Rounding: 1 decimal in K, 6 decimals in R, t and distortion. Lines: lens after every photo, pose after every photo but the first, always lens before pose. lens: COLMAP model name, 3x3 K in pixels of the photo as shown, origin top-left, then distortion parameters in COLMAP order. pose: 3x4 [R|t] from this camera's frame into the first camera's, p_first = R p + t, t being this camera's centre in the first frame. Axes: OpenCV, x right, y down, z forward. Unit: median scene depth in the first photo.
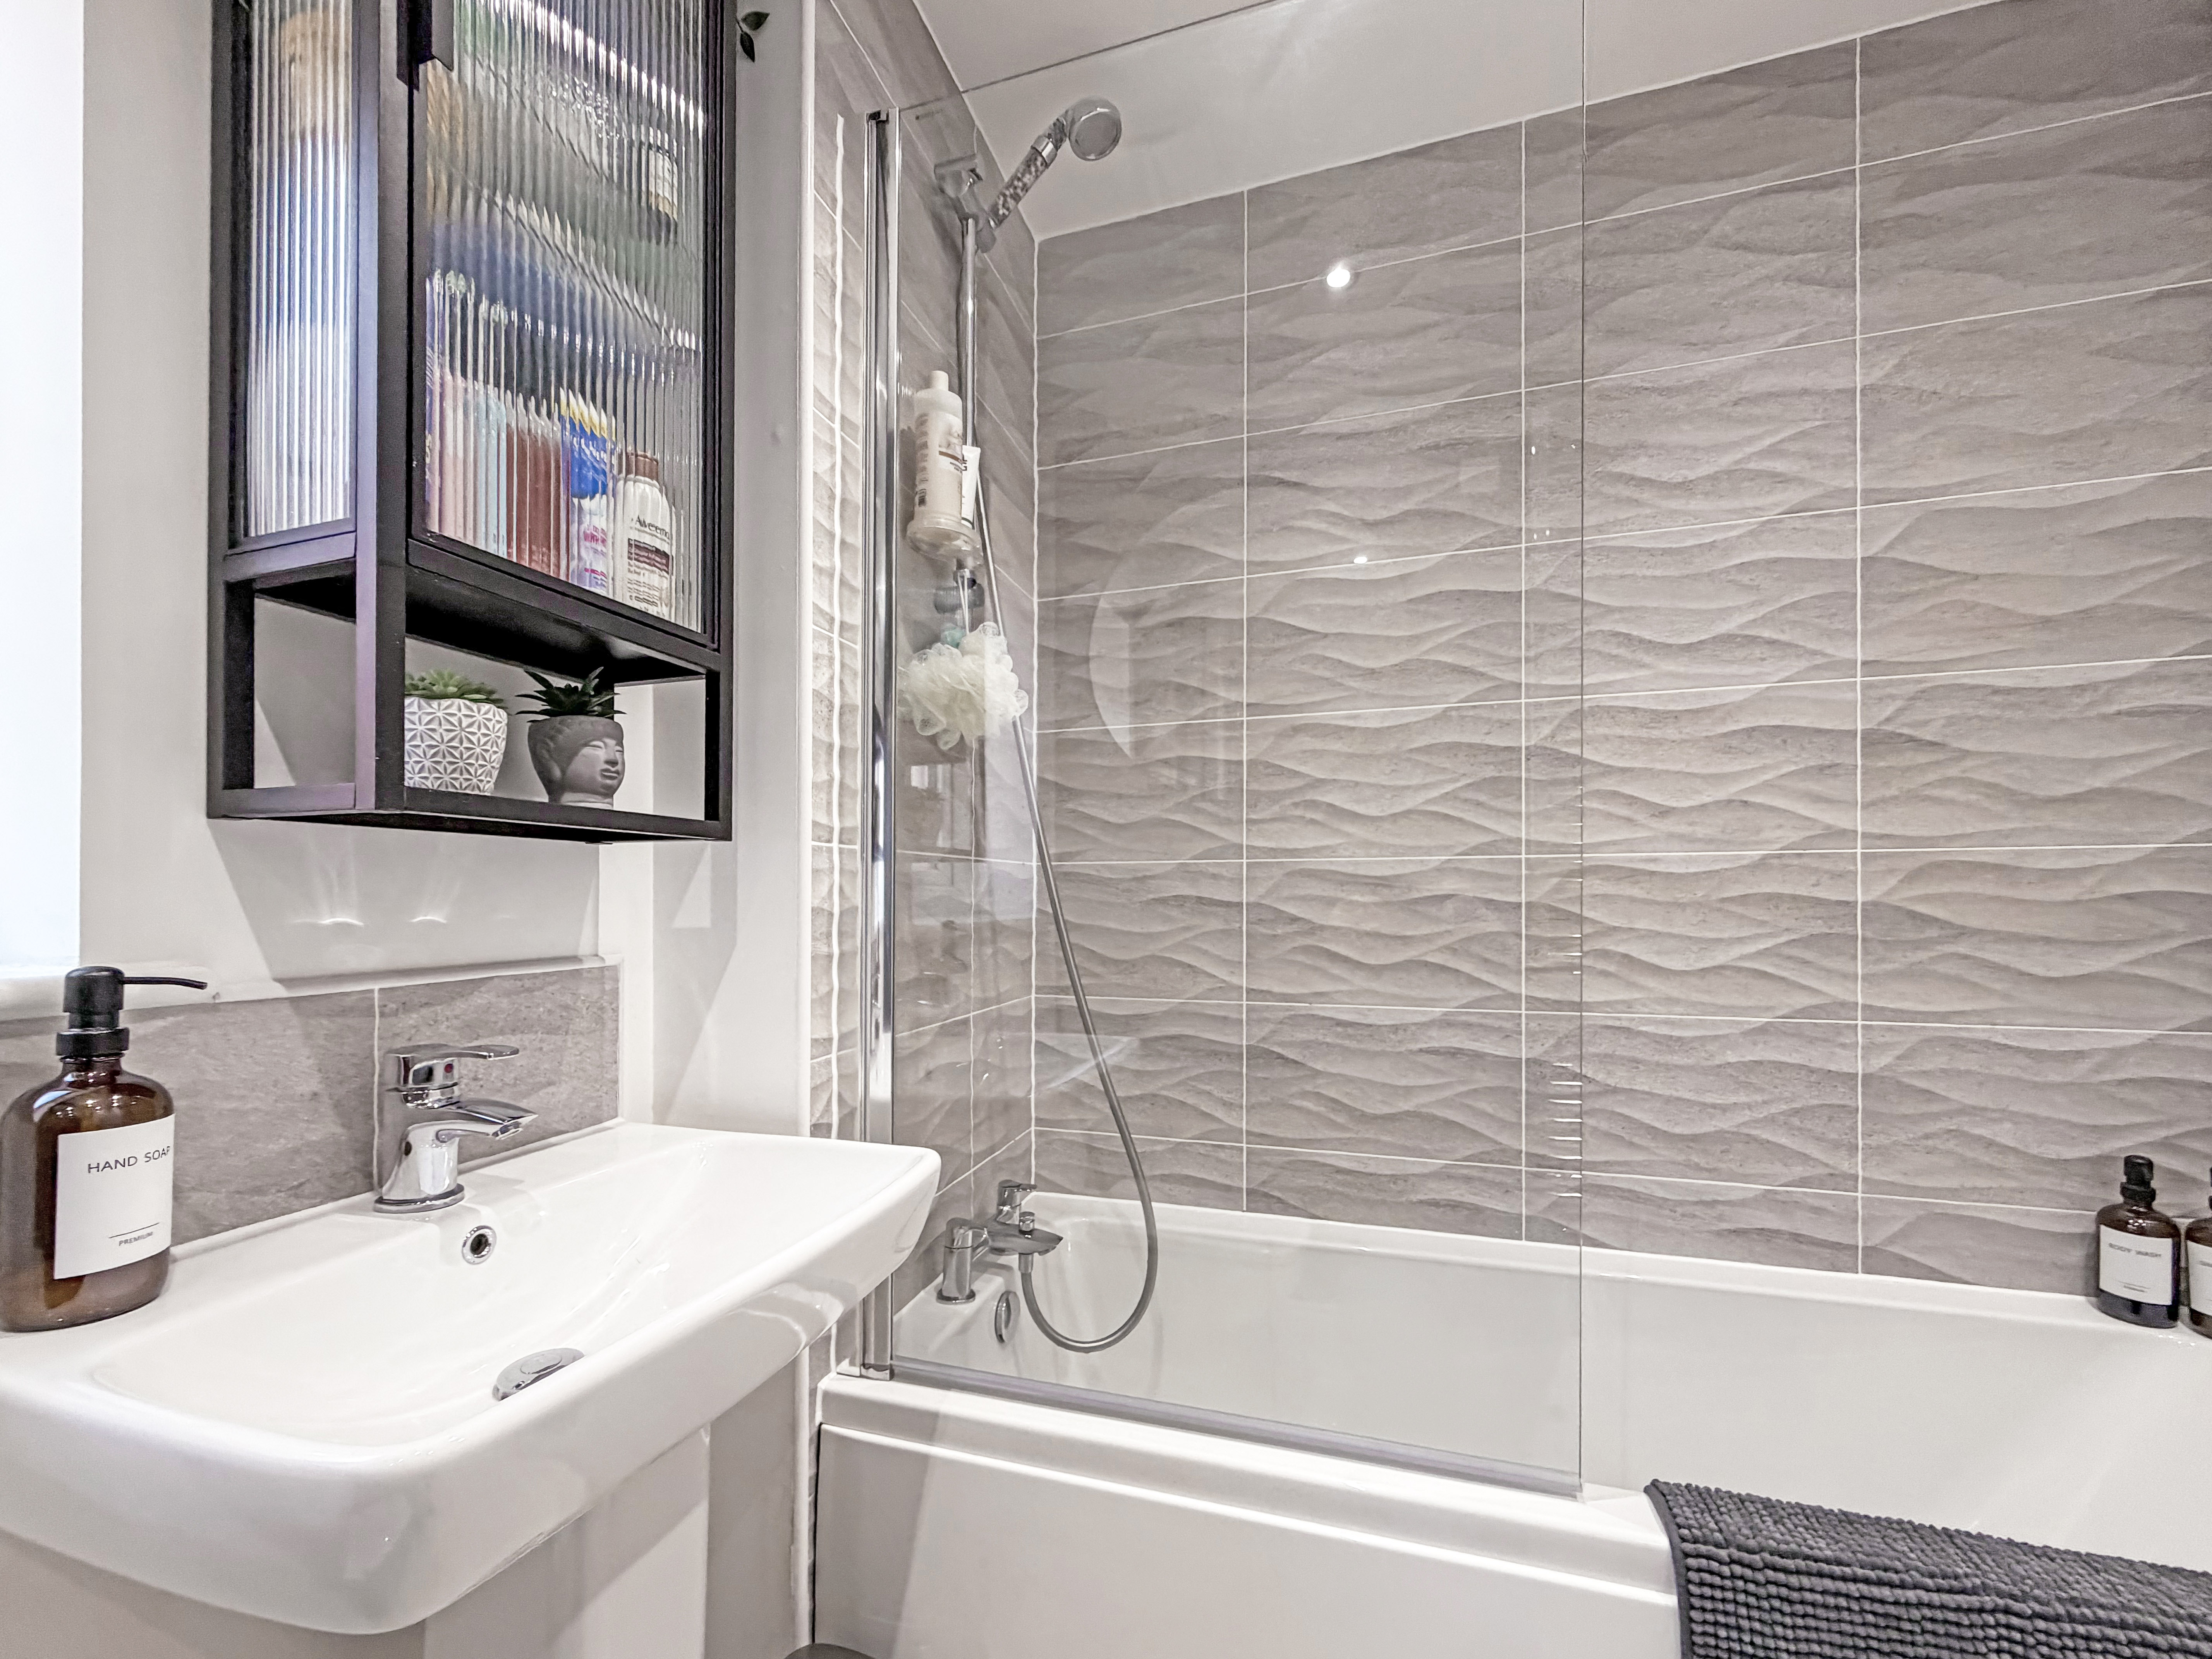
lens RADIAL K [[896.7, 0, 1098.1], [0, 896.7, 895.2], [0, 0, 1]] dist [0.001197, -0.000587]
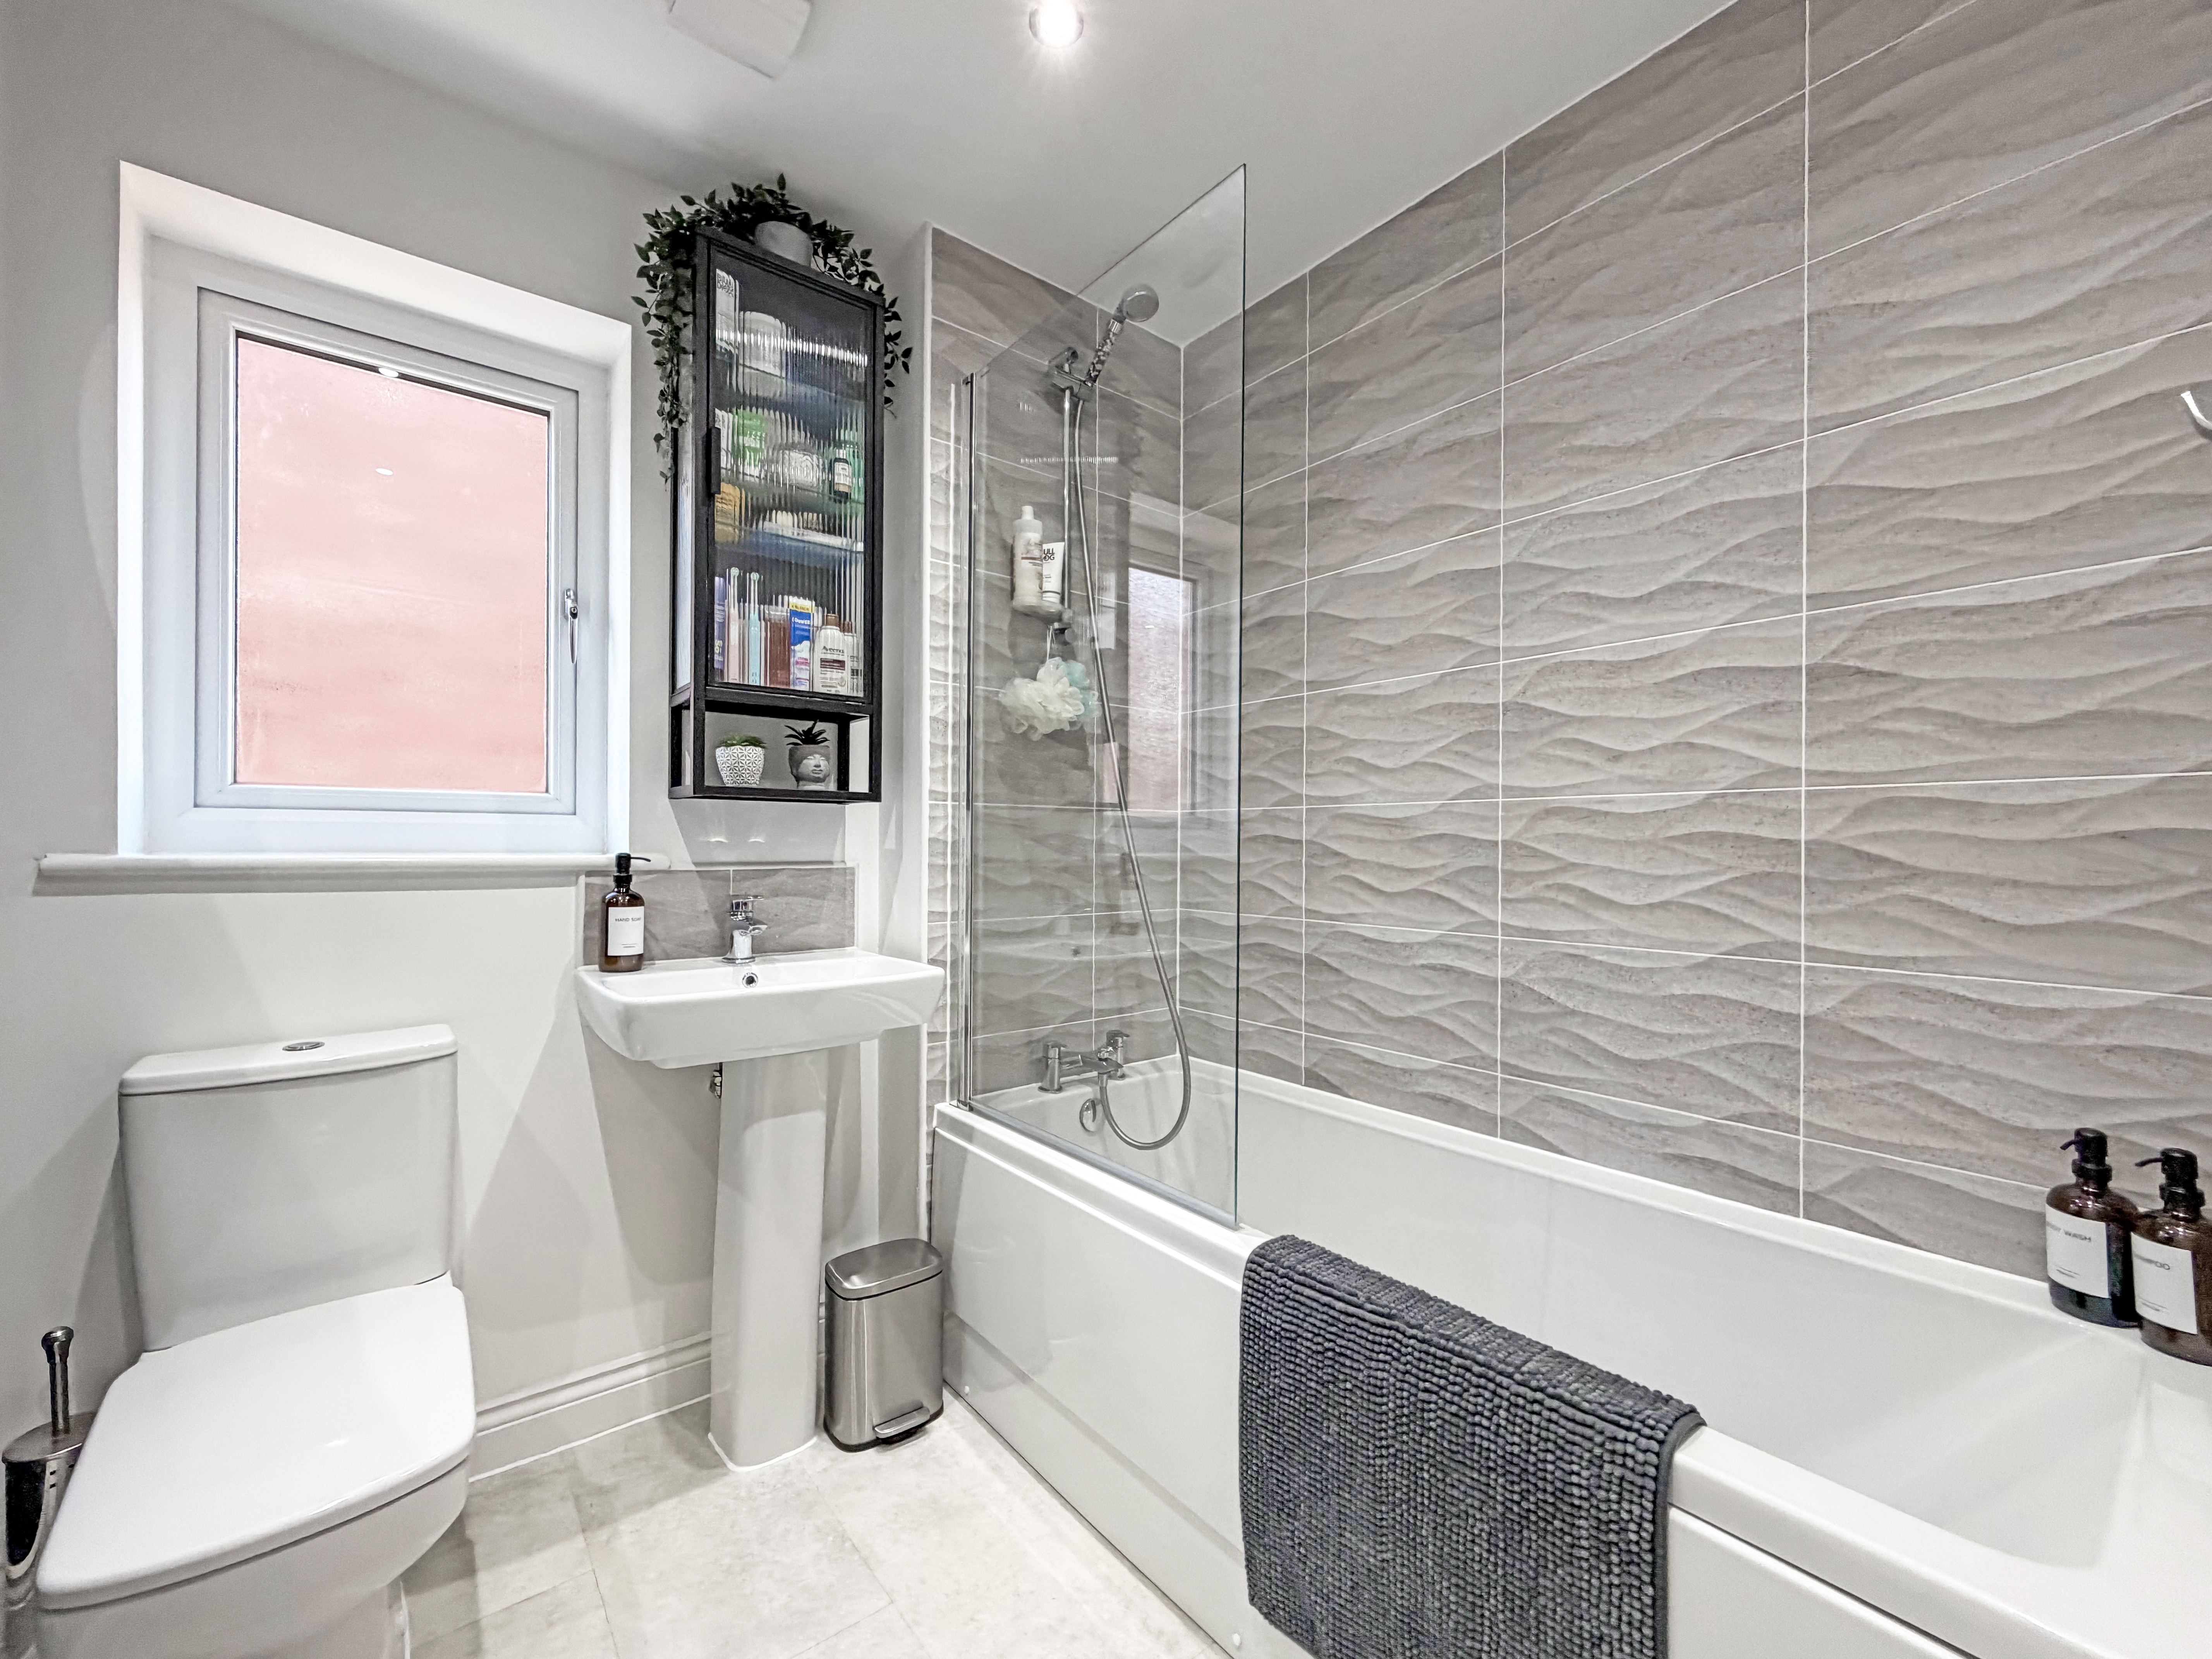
lens RADIAL K [[896.7, 0, 1120.5], [0, 896.7, 848.1], [0, 0, 1]] dist [0.001197, -0.000587]
pose [[0.838548, 0.010433, -0.544728, 0.780787], [-0.007269, 0.999942, 0.007963, 0.013624], [0.544780, -0.002717, 0.838575, -0.238620]]
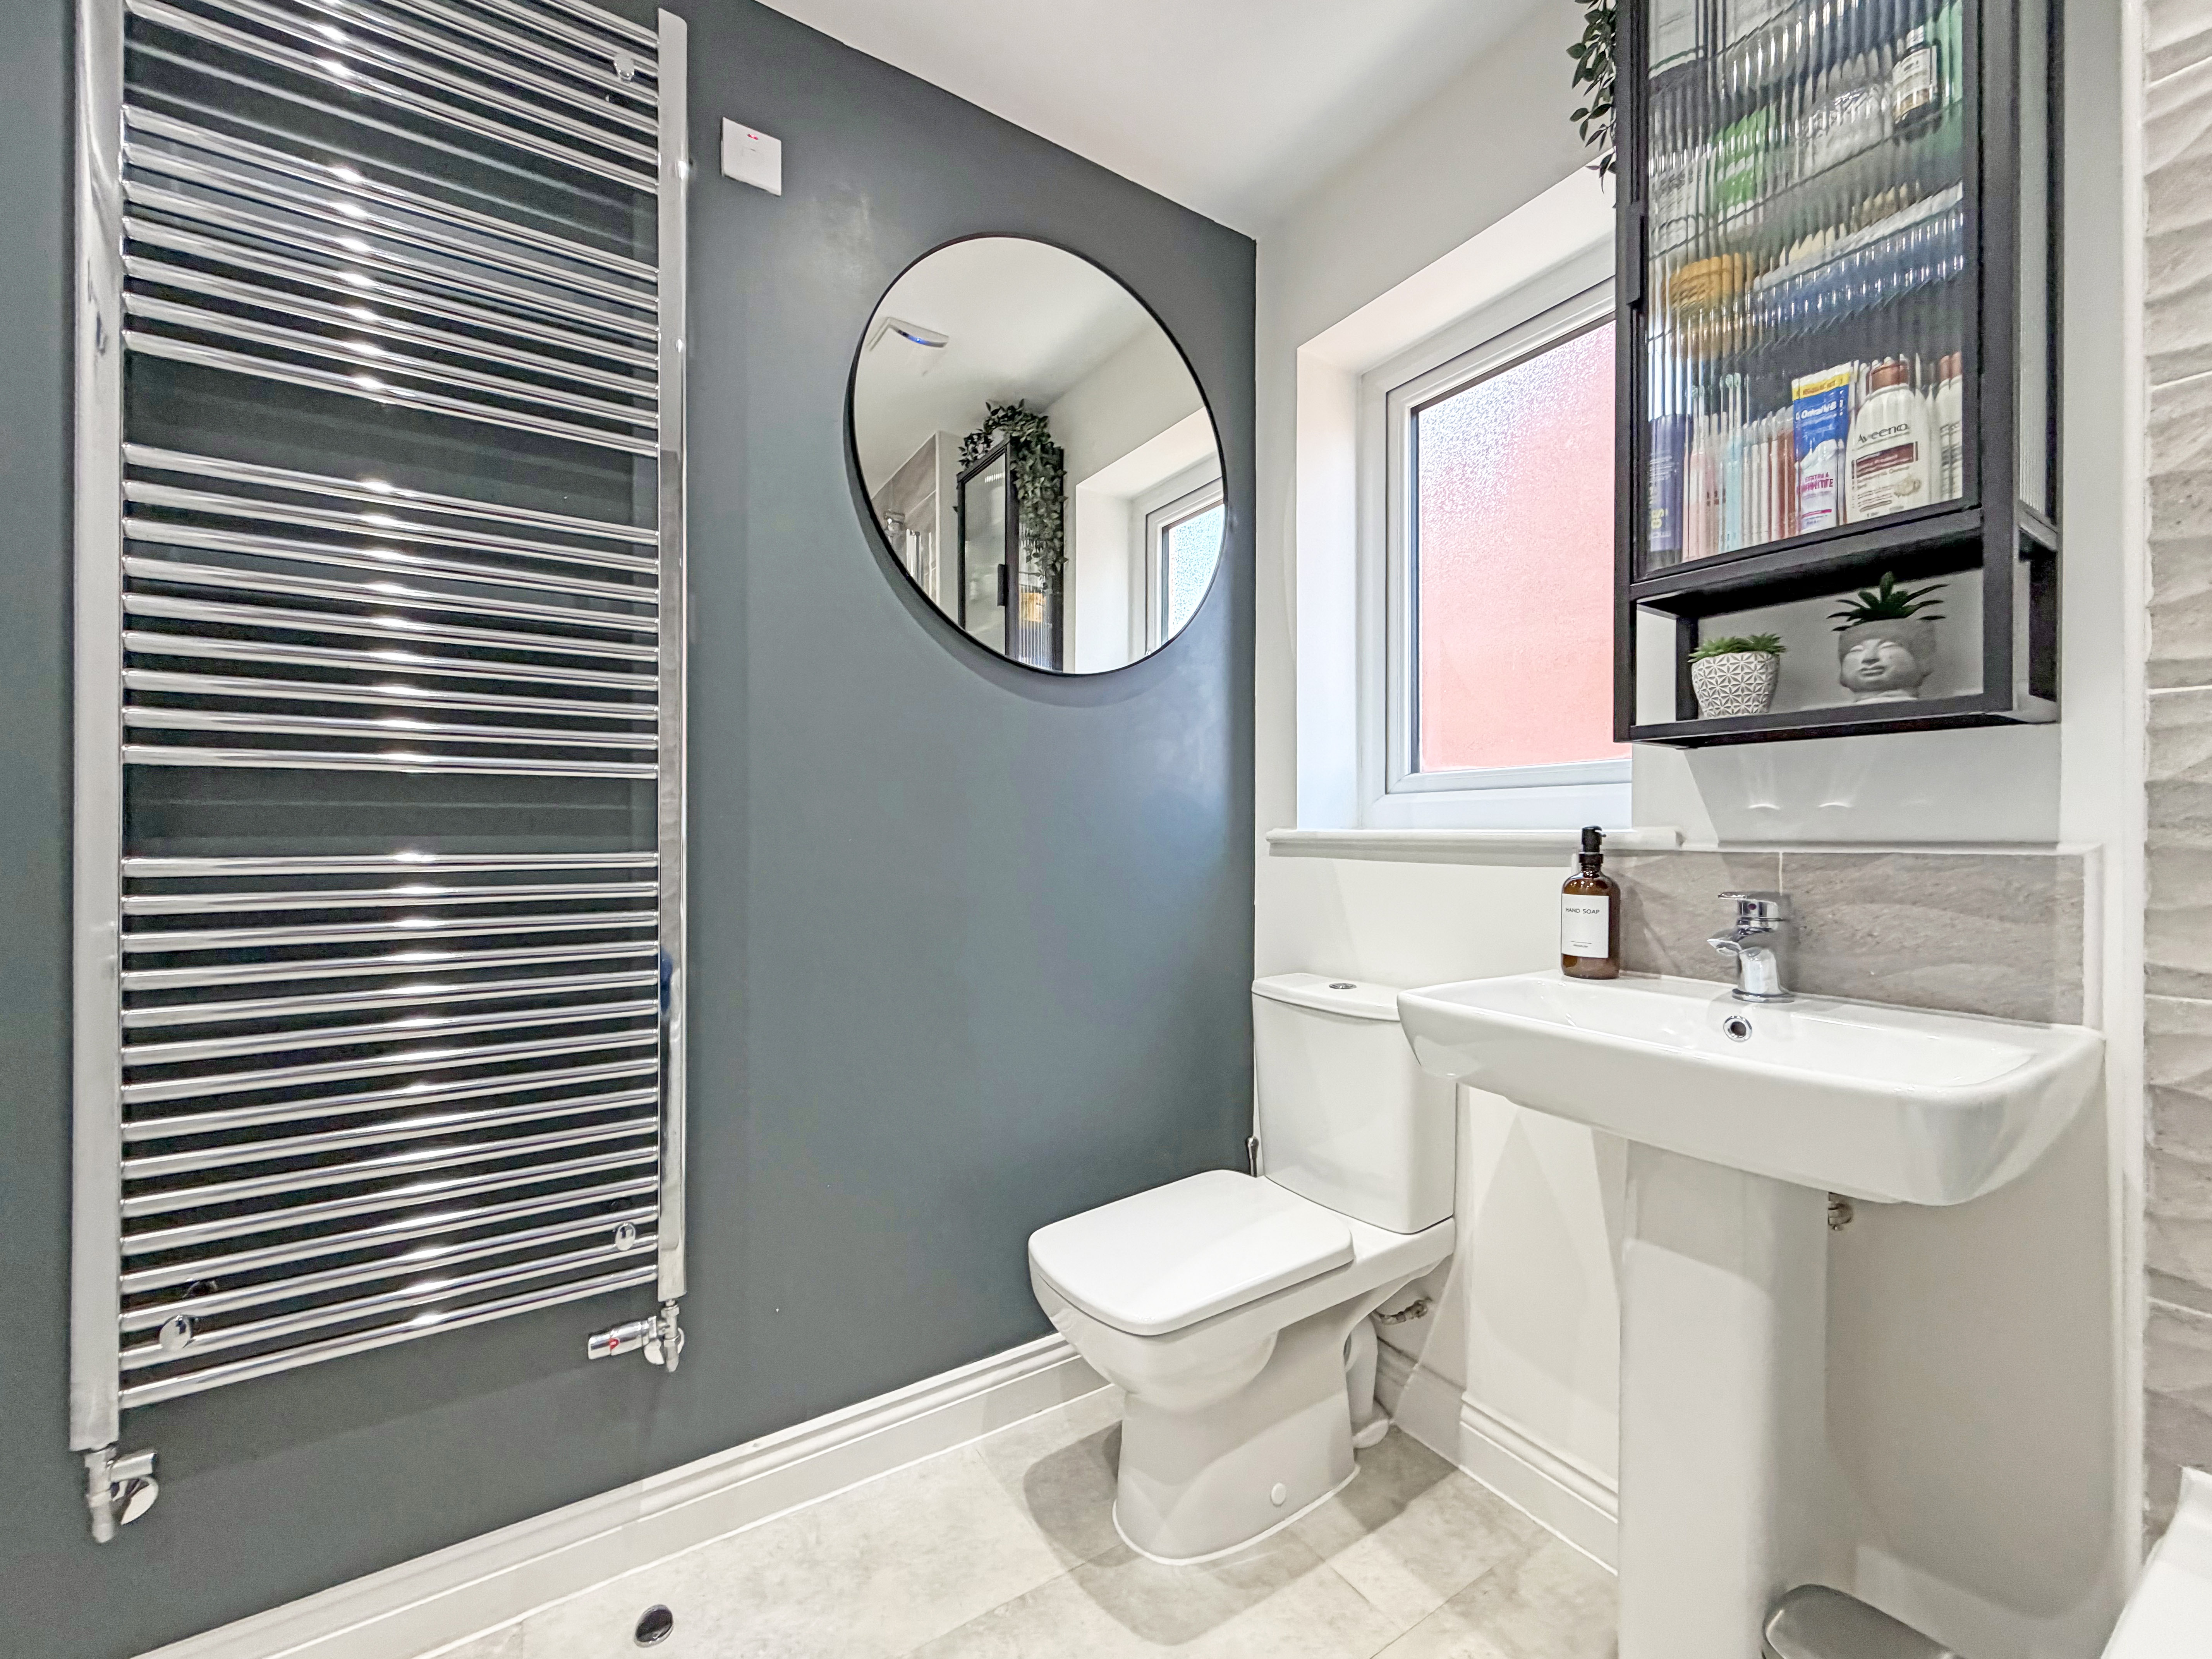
lens RADIAL K [[896.7, 0, 1097.8], [0, 896.7, 838.5], [0, 0, 1]] dist [0.001197, -0.000587]
pose [[-0.643413, 0.002475, -0.765515, 0.613953], [-0.000109, 0.999994, 0.003325, 0.045670], [0.765519, 0.002222, -0.643409, 0.649400]]
